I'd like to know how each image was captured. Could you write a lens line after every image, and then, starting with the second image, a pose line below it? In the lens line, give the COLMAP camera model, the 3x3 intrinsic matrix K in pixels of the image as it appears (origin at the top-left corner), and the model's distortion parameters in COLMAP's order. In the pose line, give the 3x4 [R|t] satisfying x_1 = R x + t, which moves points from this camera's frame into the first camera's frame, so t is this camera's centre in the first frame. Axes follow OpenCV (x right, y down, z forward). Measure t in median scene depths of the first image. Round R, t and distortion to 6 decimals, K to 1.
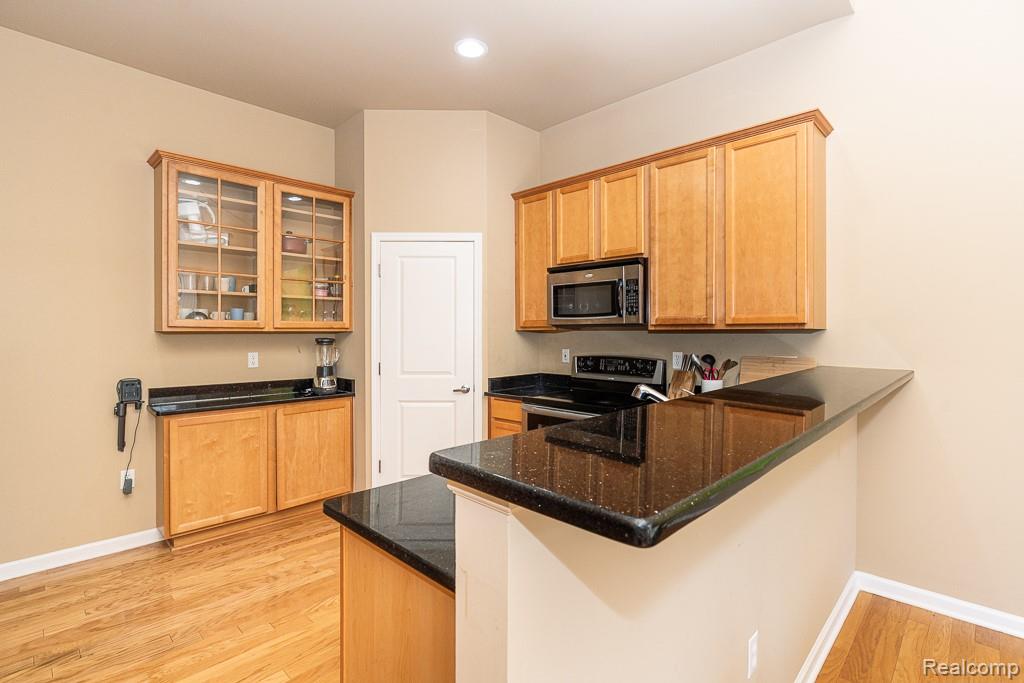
lens RADIAL K [[464.4, 0, 490.4], [0, 464.4, 332.1], [0, 0, 1]] dist [-0.003349, 0.001362]
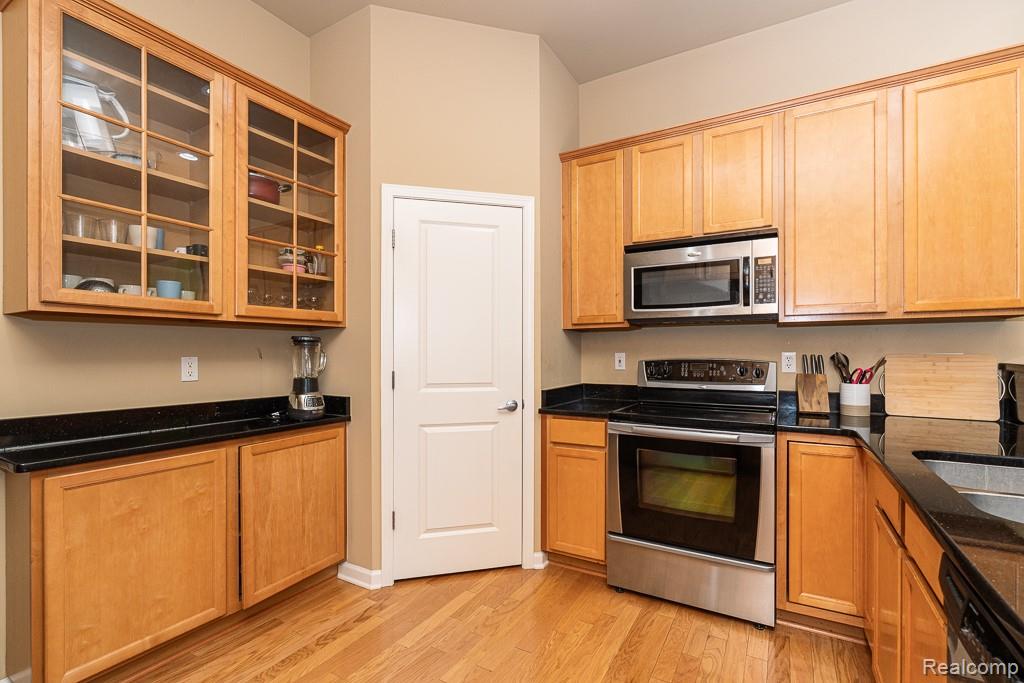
lens RADIAL K [[464.4, 0, 503.9], [0, 464.4, 350.0], [0, 0, 1]] dist [-0.003349, 0.001362]
pose [[0.968669, 0.000295, 0.248354, -0.270578], [-0.000033, 0.999999, -0.001061, 0.037176], [-0.248354, 0.001020, 0.968669, 0.306427]]
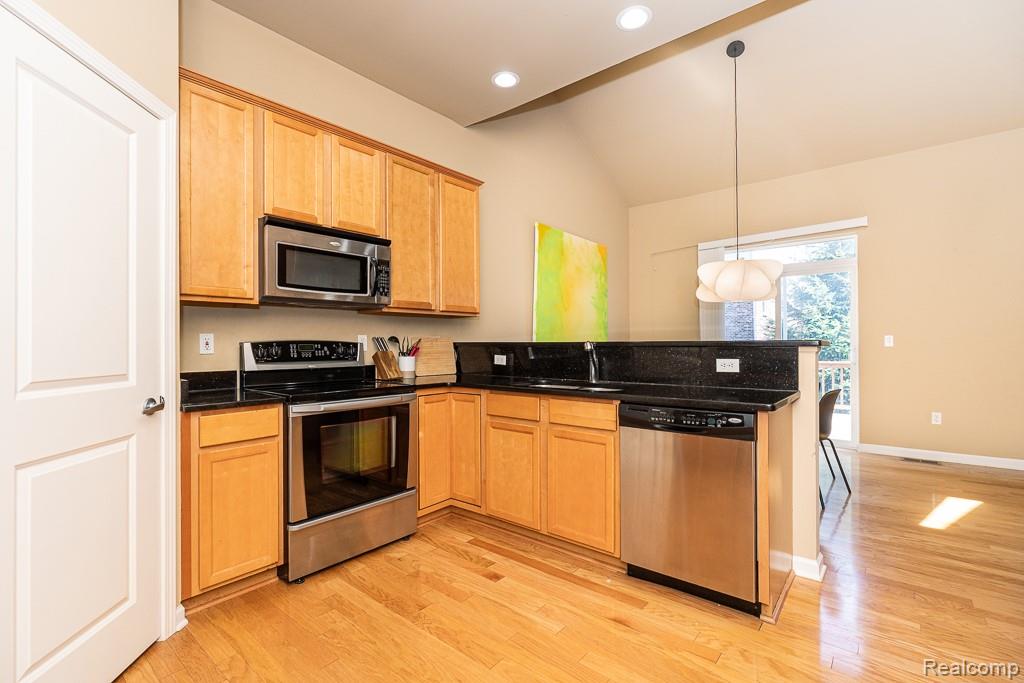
lens RADIAL K [[464.4, 0, 507.1], [0, 464.4, 343.7], [0, 0, 1]] dist [-0.003349, 0.001362]
pose [[-0.084442, 0.002533, 0.996425, -0.628895], [0.004038, 0.999989, -0.002200, 0.061892], [-0.996420, 0.003838, -0.084451, 0.712297]]
